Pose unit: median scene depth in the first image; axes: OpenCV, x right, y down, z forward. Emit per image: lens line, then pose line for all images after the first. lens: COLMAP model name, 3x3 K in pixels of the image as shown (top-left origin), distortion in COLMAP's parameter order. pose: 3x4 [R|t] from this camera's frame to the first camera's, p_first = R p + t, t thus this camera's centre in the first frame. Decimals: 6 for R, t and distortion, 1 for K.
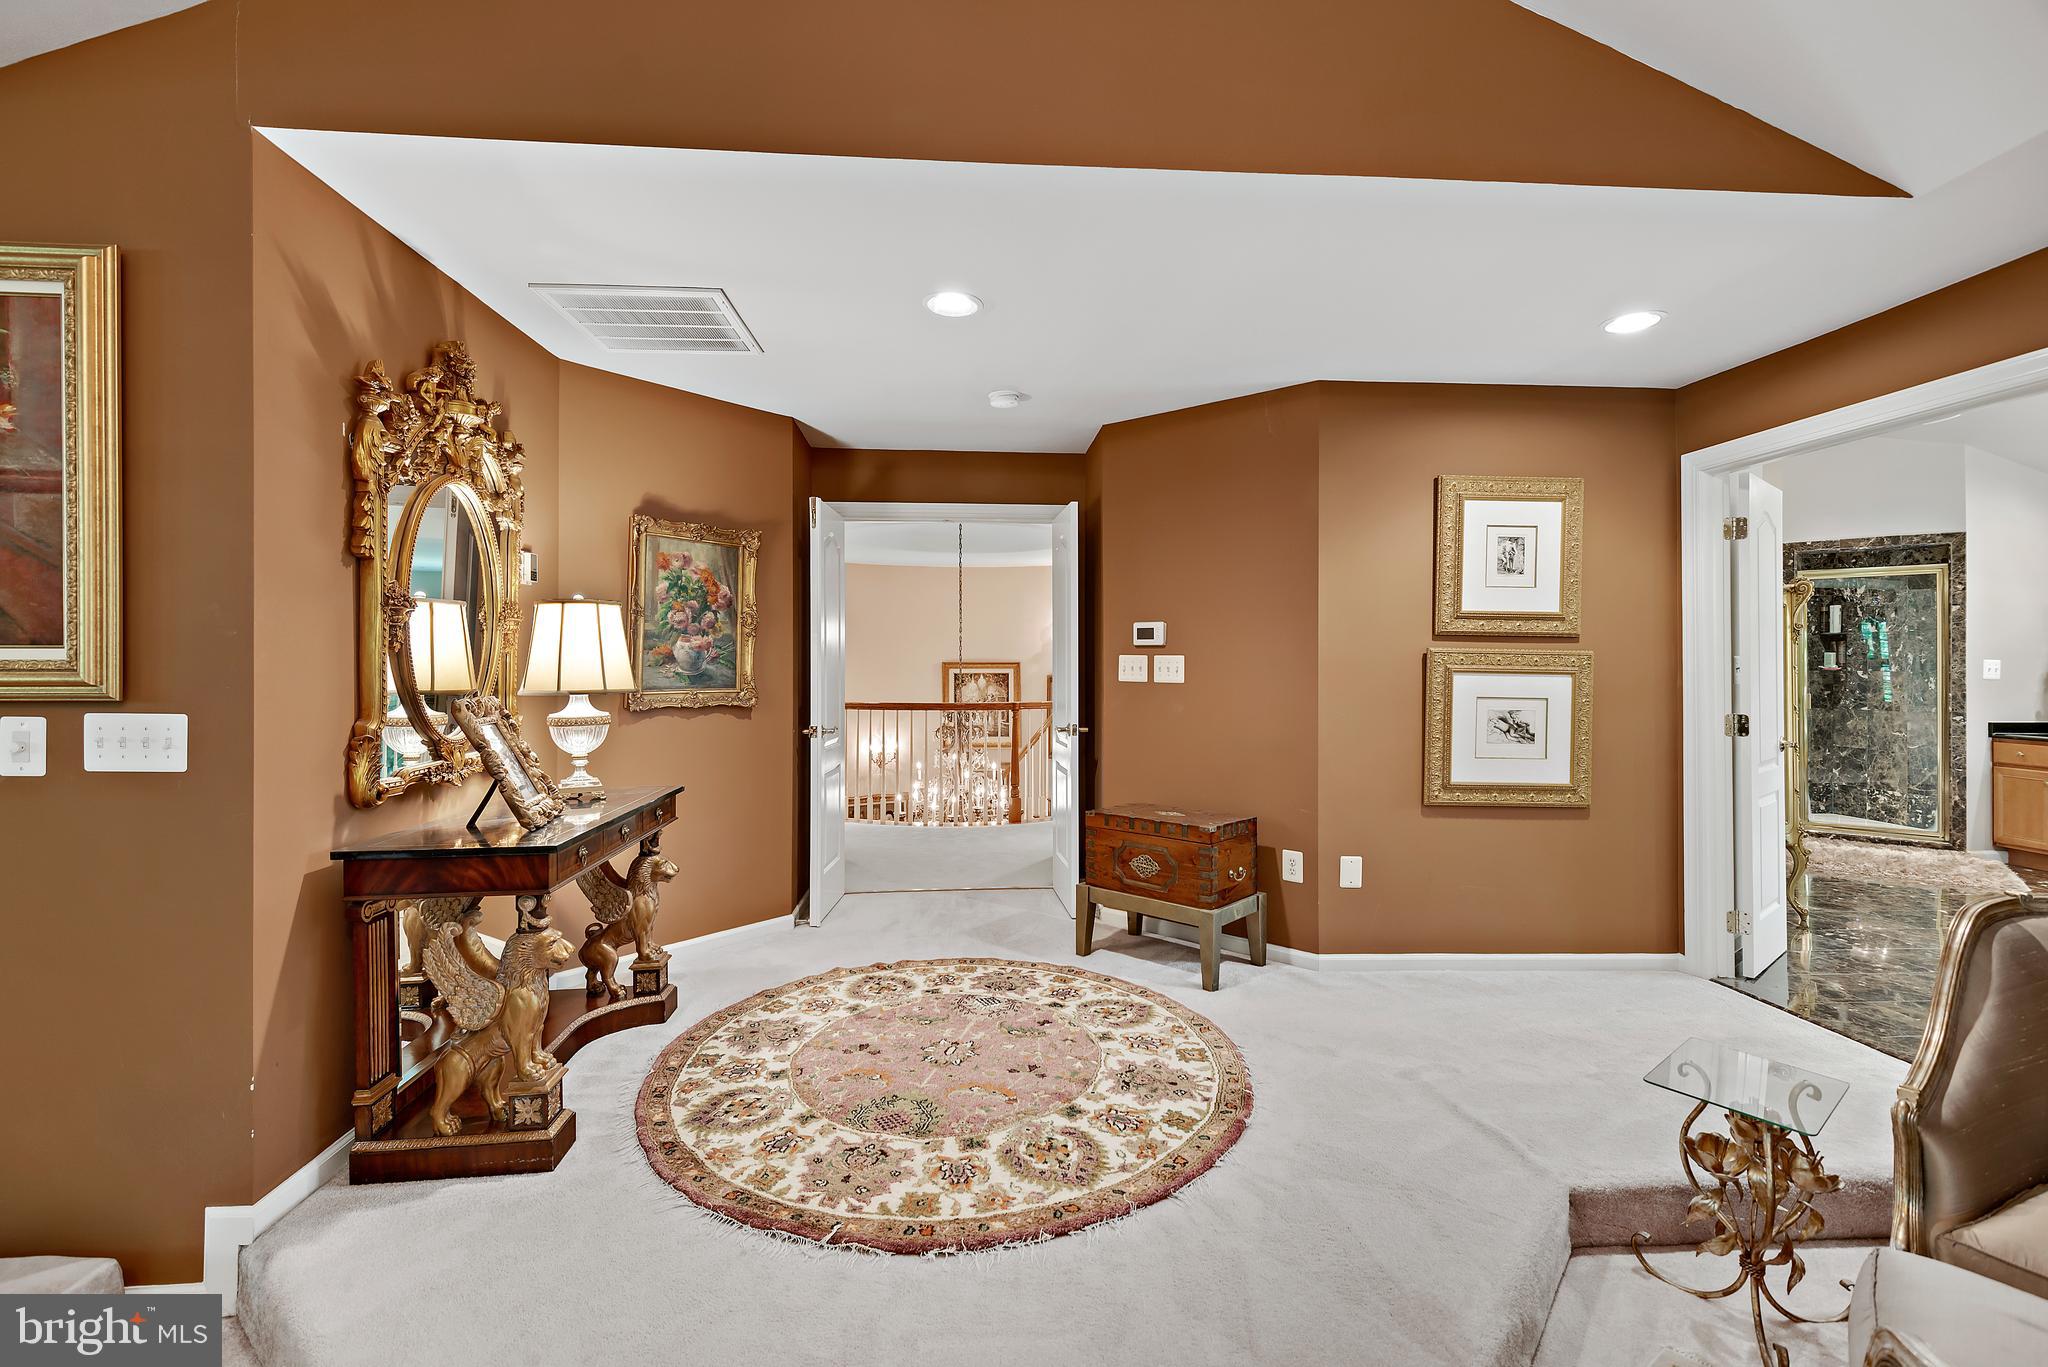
lens RADIAL K [[922.1, 0, 1019.6], [0, 922.1, 659.8], [0, 0, 1]] dist [0.028812, -0.012964]
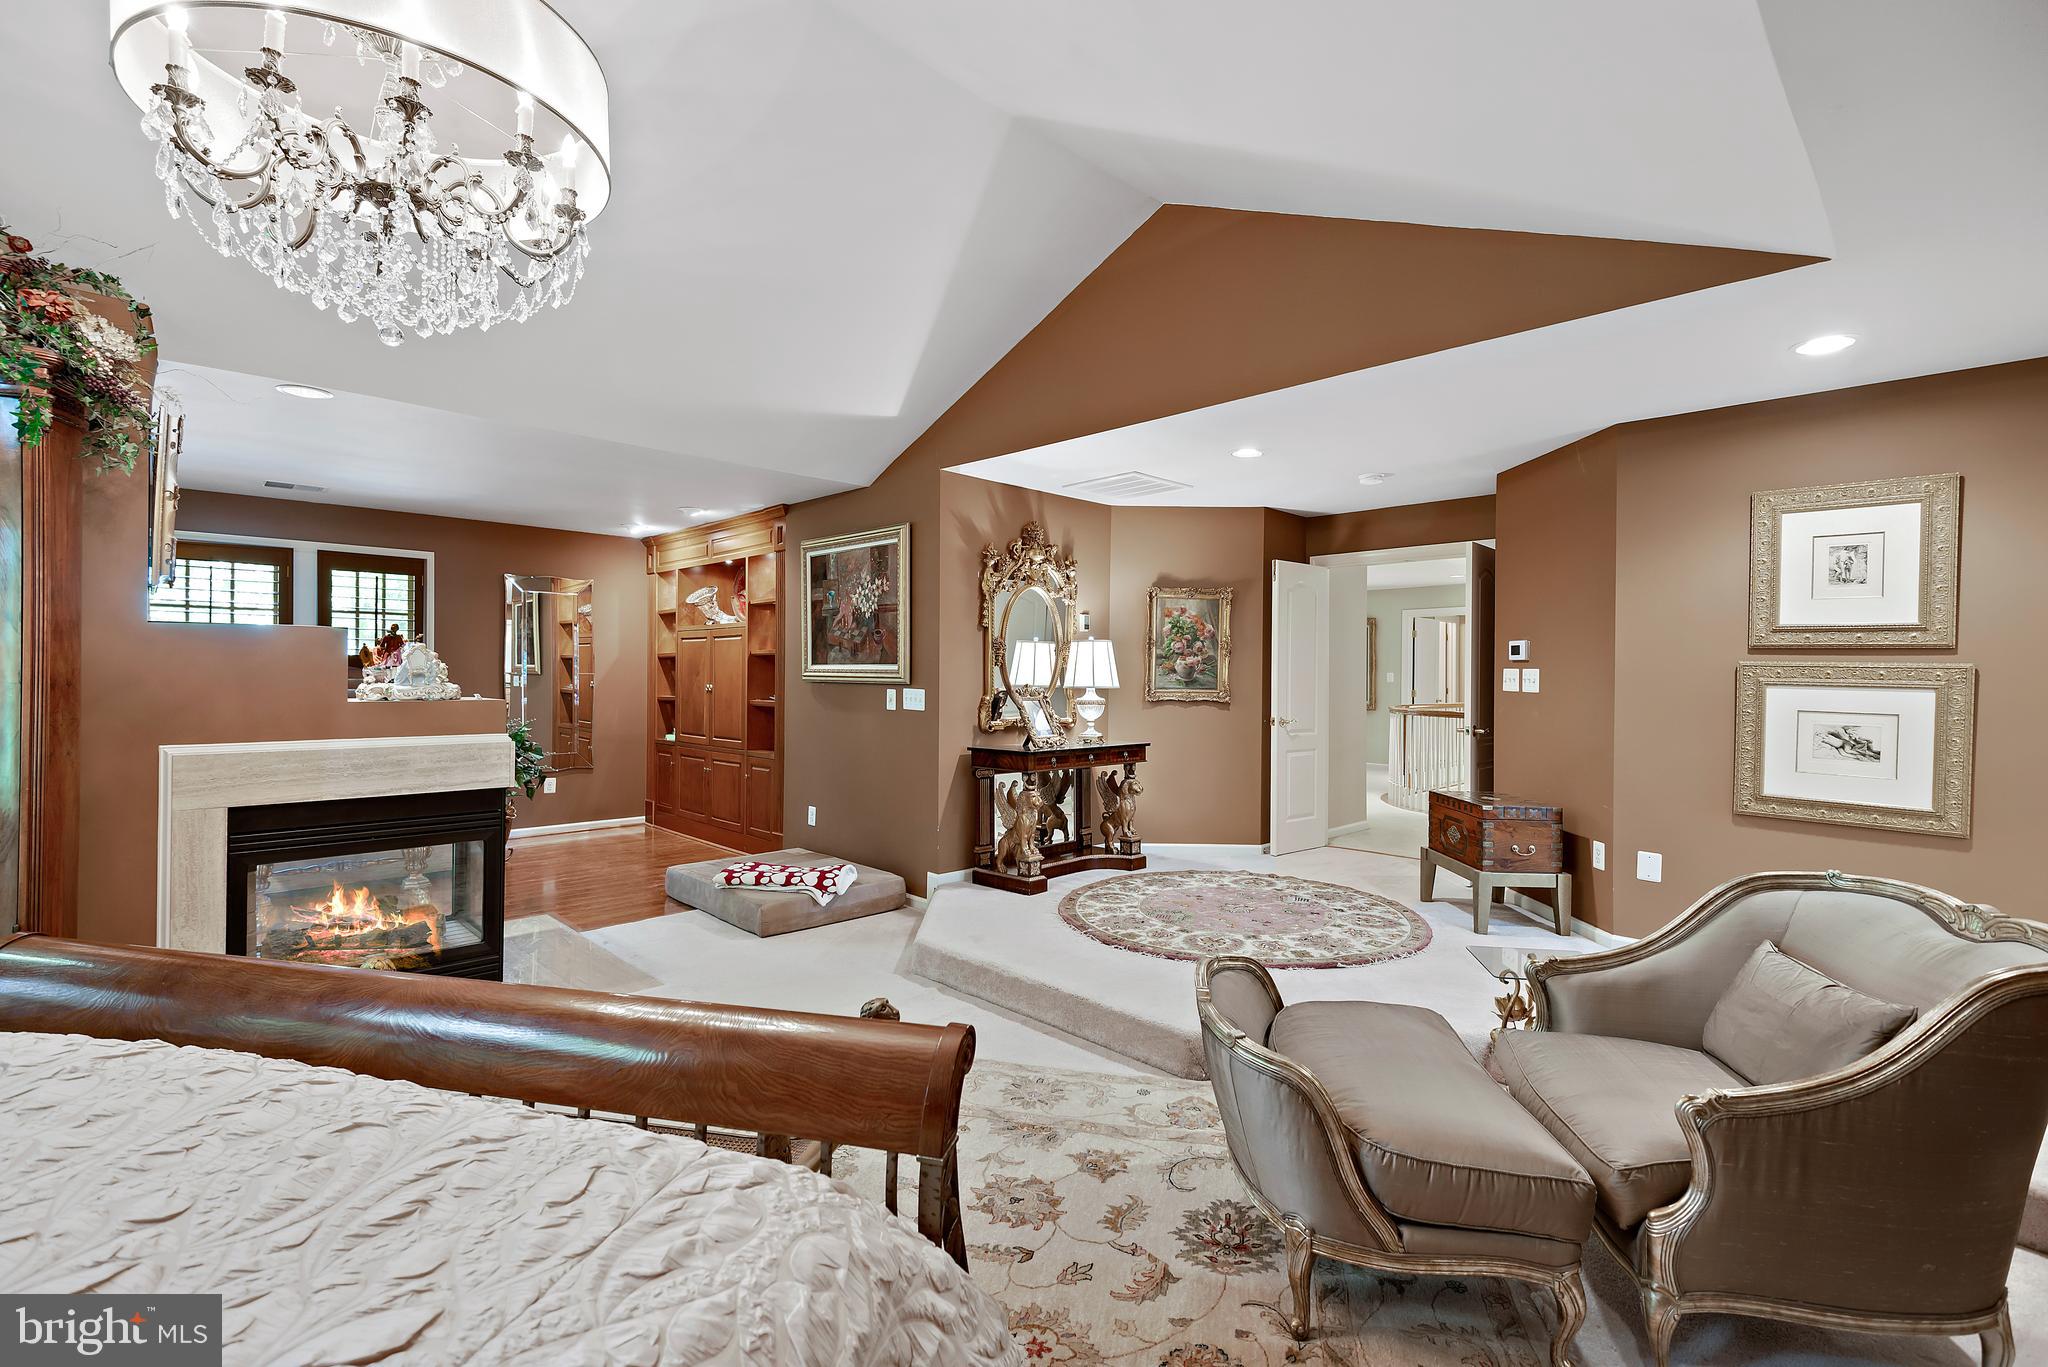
lens RADIAL K [[922.1, 0, 1015.7], [0, 922.1, 677.1], [0, 0, 1]] dist [0.028812, -0.012964]
pose [[0.644876, 0.007386, -0.764252, 0.733369], [-0.005254, 0.999973, 0.005230, 0.003286], [0.764269, 0.000643, 0.644897, -0.291463]]
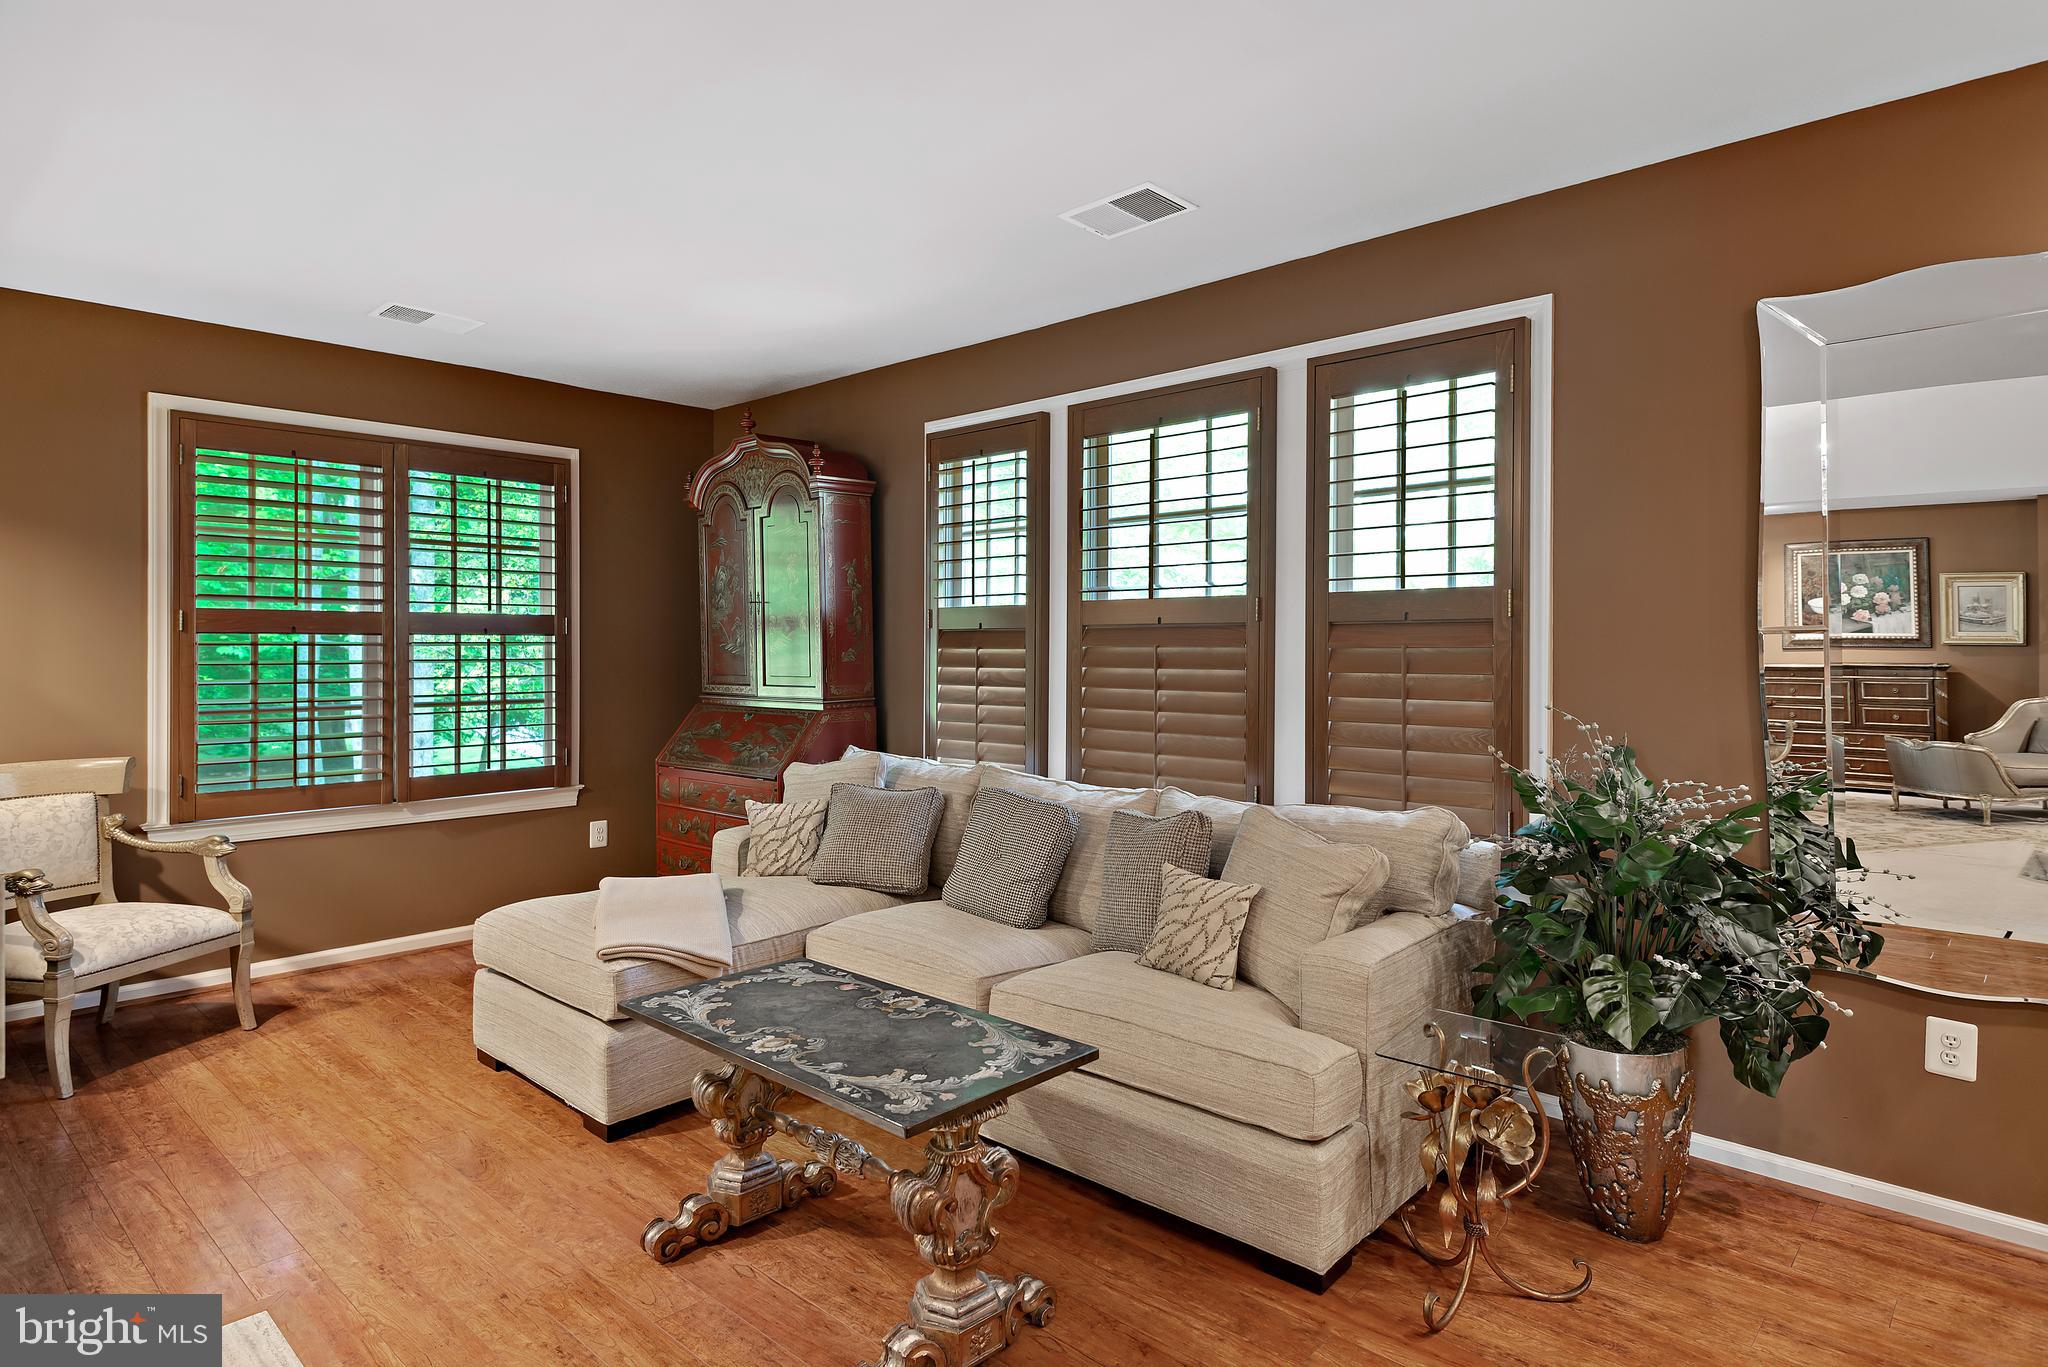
lens RADIAL K [[1074.7, 0, 1063.9], [0, 1074.7, 654.3], [0, 0, 1]] dist [0.007659, -0.004746]
pose [[-0.724440, 0.002691, -0.689333, -0.733928], [0.001099, 0.999996, 0.002749, 0.026386], [0.689337, 0.001234, -0.724440, 0.370234]]
